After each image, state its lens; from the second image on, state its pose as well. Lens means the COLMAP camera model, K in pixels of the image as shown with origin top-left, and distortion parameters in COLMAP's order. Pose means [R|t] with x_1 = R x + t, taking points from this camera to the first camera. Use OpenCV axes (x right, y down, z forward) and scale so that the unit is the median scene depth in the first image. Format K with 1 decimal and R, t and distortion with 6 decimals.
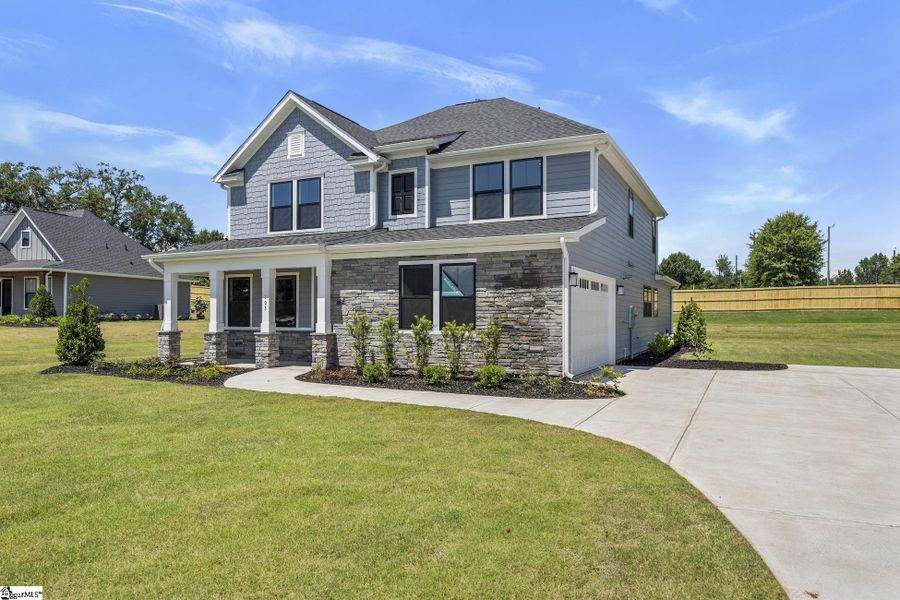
lens RADIAL K [[596.7, 0, 450.3], [0, 596.7, 310.0], [0, 0, 1]] dist [0.003141, 0.001550]
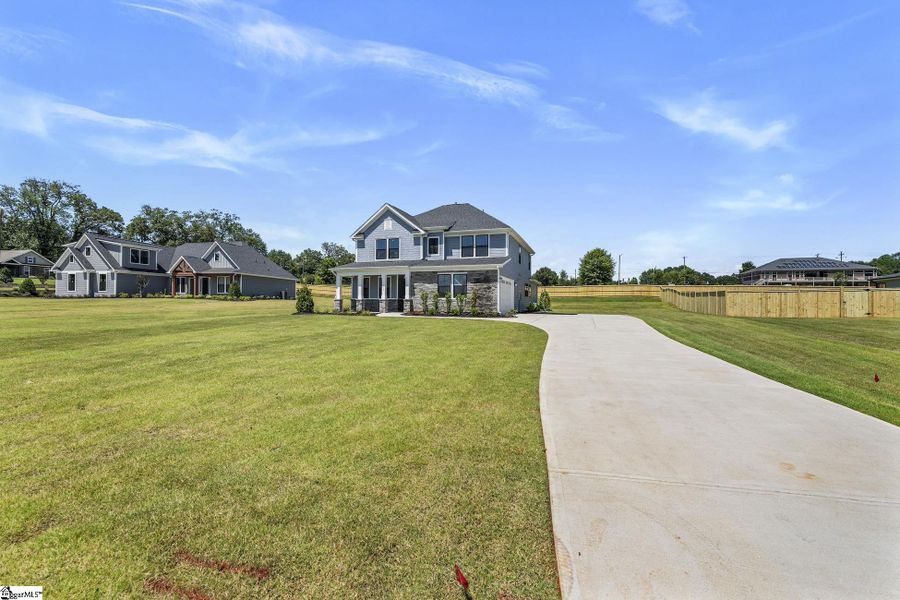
lens RADIAL K [[361.9, 0, 450.0], [0, 361.9, 300.0], [0, 0, 1]] dist [0.000850, 0.000050]
pose [[0.994451, 0.005067, 0.105078, -0.173205], [-0.005270, 0.999985, 0.001649, 0.034062], [-0.105068, -0.002194, 0.994463, -0.563440]]
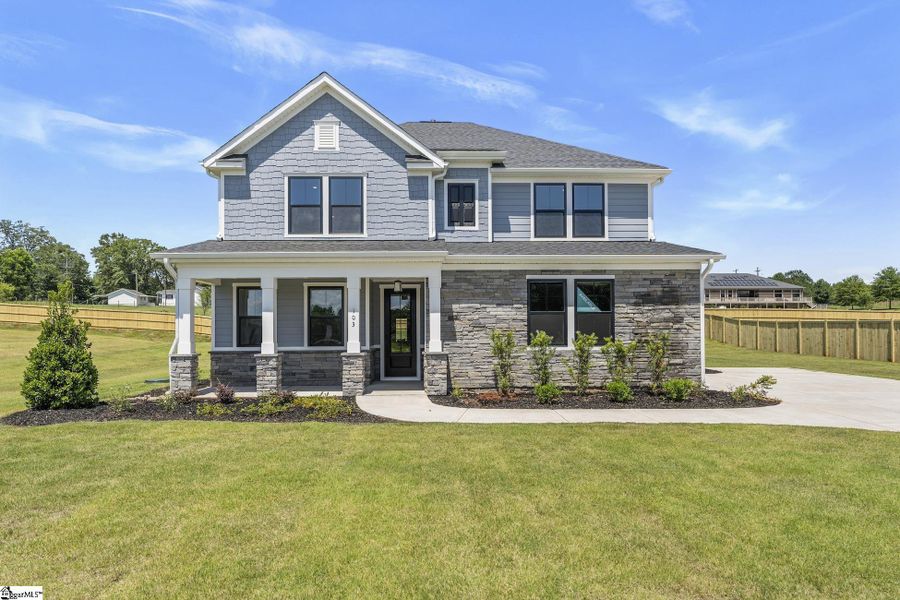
lens RADIAL K [[535.1, 0, 446.0], [0, 535.1, 323.5], [0, 0, 1]] dist [-0.000242, -0.000035]
pose [[0.889549, -0.000685, 0.456839, -0.500539], [0.002697, 0.999989, -0.003751, -0.000748], [-0.456832, 0.004568, 0.889541, 0.250676]]
